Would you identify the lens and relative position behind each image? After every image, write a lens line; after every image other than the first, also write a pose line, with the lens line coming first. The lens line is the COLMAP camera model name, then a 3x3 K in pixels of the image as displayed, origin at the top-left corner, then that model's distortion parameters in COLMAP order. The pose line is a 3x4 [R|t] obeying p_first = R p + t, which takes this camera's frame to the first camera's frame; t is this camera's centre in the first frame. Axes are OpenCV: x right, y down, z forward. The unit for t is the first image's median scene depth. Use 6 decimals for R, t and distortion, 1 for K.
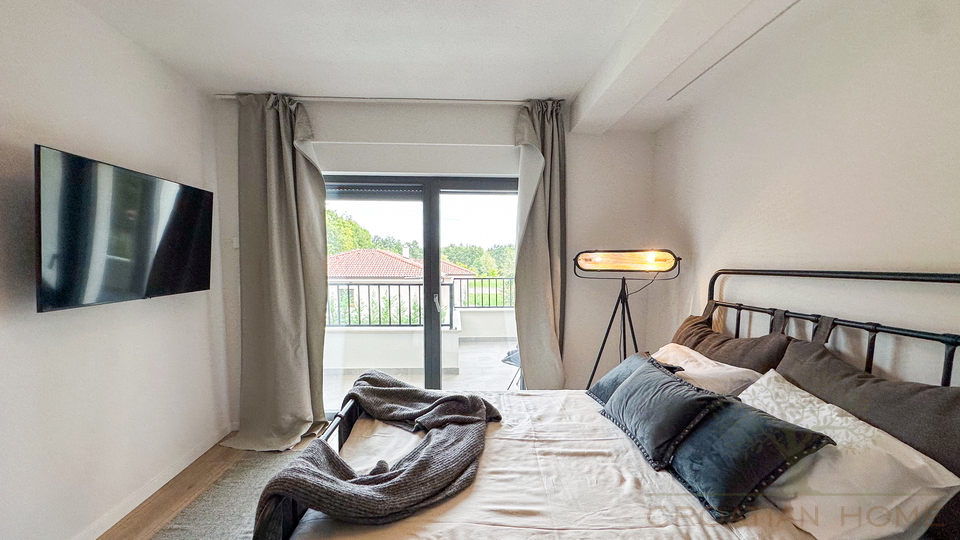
lens RADIAL K [[395.7, 0, 478.2], [0, 395.7, 306.5], [0, 0, 1]] dist [0.001194, 0.000209]
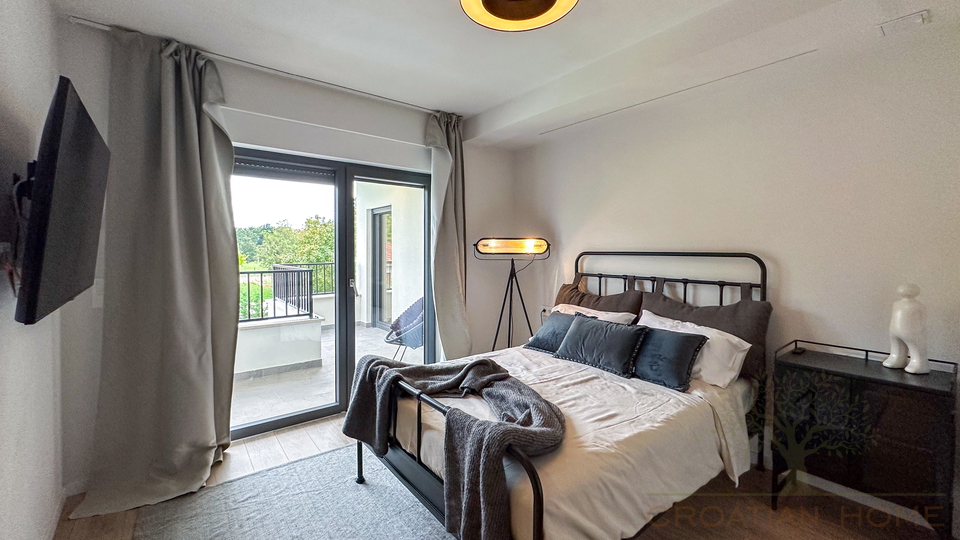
lens RADIAL K [[392.0, 0, 477.2], [0, 392.0, 258.6], [0, 0, 1]] dist [0.001319, 0.000167]
pose [[0.809700, -0.016888, 0.586600, -0.520018], [0.065099, 0.996001, -0.061184, -0.002648], [-0.583222, 0.087728, 0.807562, 0.027971]]
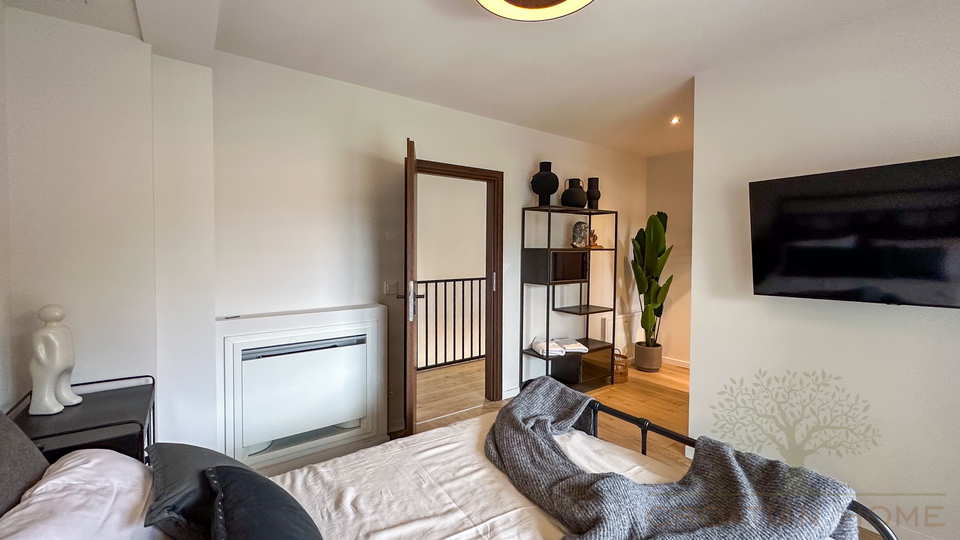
lens RADIAL K [[392.0, 0, 477.2], [0, 392.0, 258.6], [0, 0, 1]] dist [0.001319, 0.000167]
pose [[-0.830787, 0.002222, -0.556585, 0.333268], [-0.069154, 0.991832, 0.107182, -0.126084], [0.552277, 0.127535, -0.823847, 0.966834]]
